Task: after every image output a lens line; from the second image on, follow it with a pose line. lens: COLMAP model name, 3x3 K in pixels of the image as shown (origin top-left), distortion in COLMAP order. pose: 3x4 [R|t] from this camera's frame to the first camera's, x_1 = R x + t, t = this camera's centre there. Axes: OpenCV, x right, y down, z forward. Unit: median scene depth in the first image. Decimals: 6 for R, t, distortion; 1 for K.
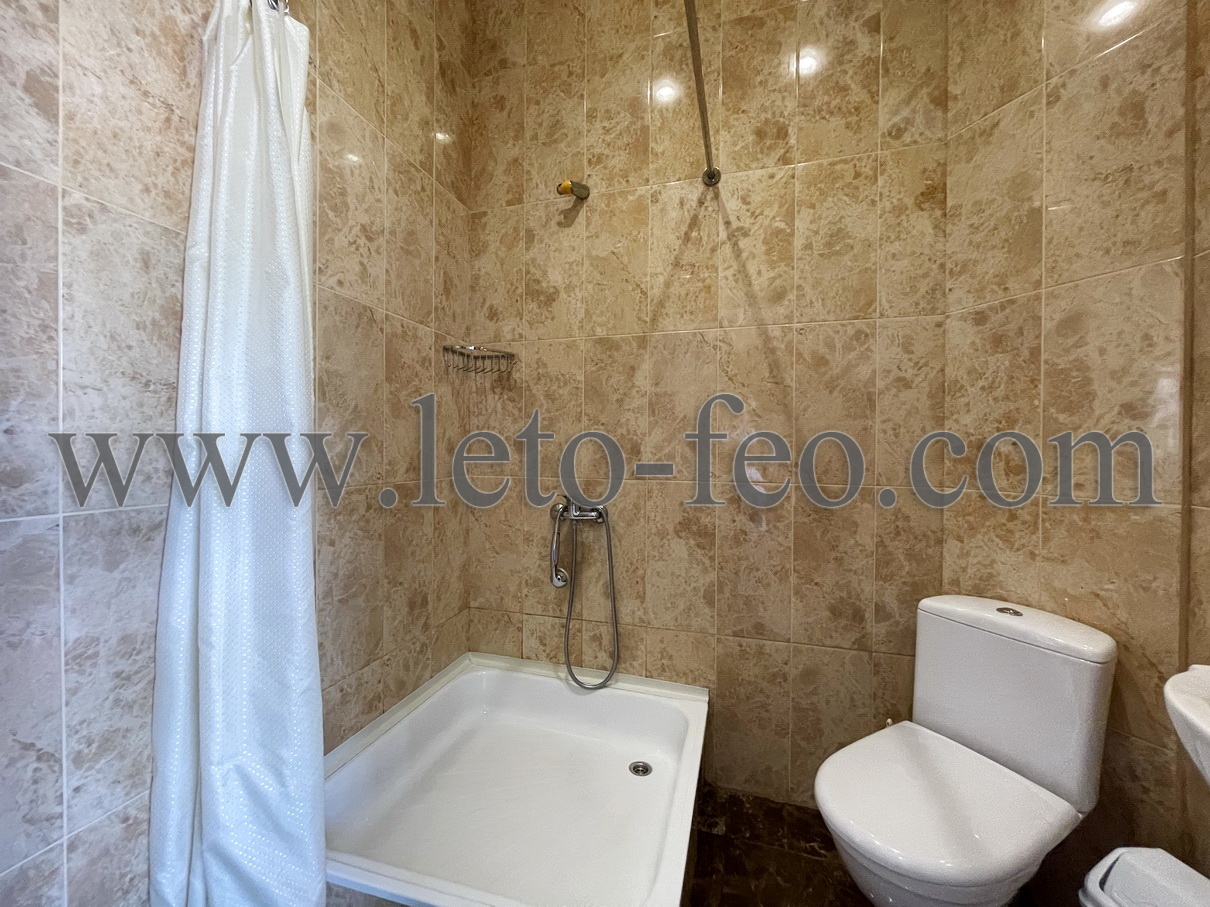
lens RADIAL K [[488.7, 0, 598.3], [0, 488.7, 455.2], [0, 0, 1]] dist [-0.003523, -0.000683]
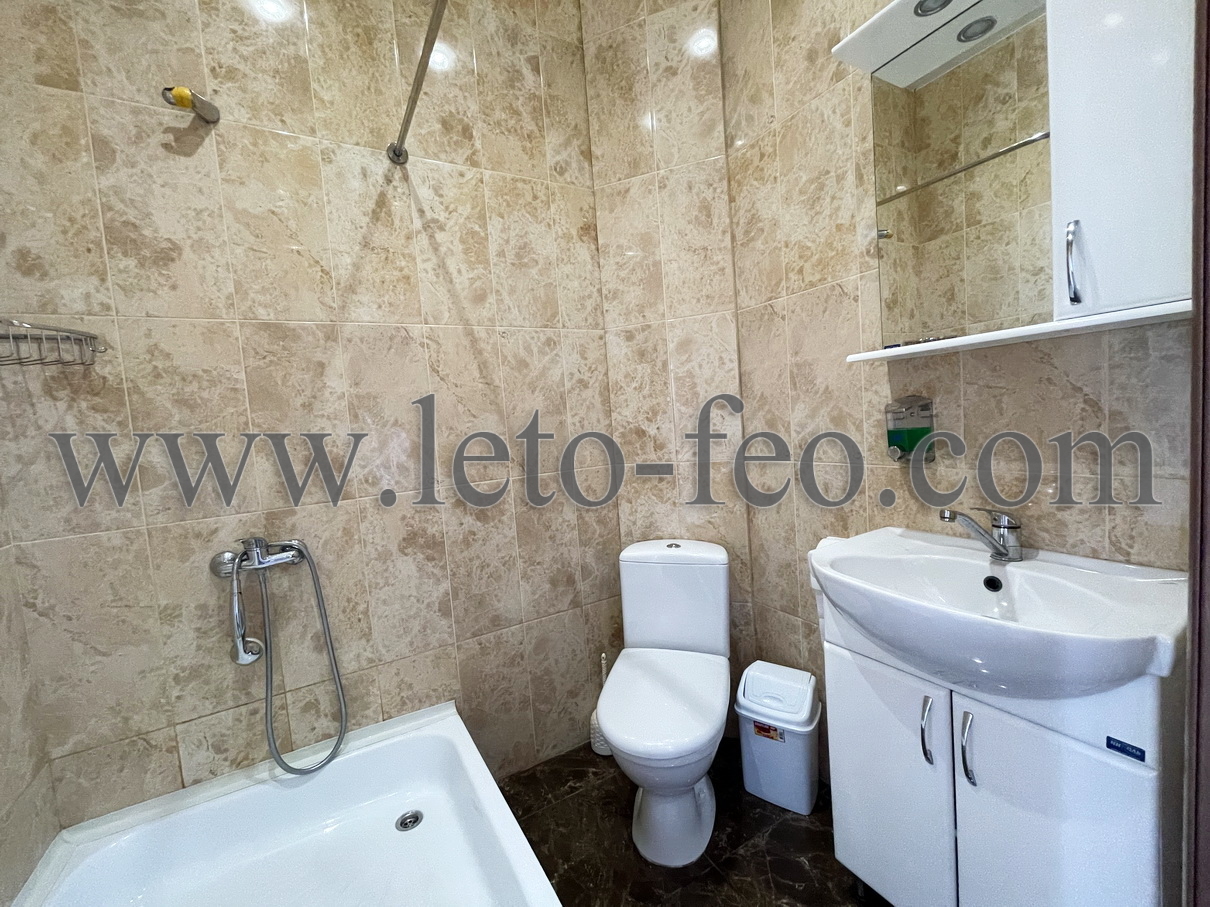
lens RADIAL K [[488.7, 0, 598.3], [0, 488.7, 455.2], [0, 0, 1]] dist [-0.003523, -0.000683]
pose [[0.680484, -0.112802, 0.724029, -0.236082], [0.088970, 0.993489, 0.071164, -0.049376], [-0.727342, 0.015991, 0.686089, 0.124326]]
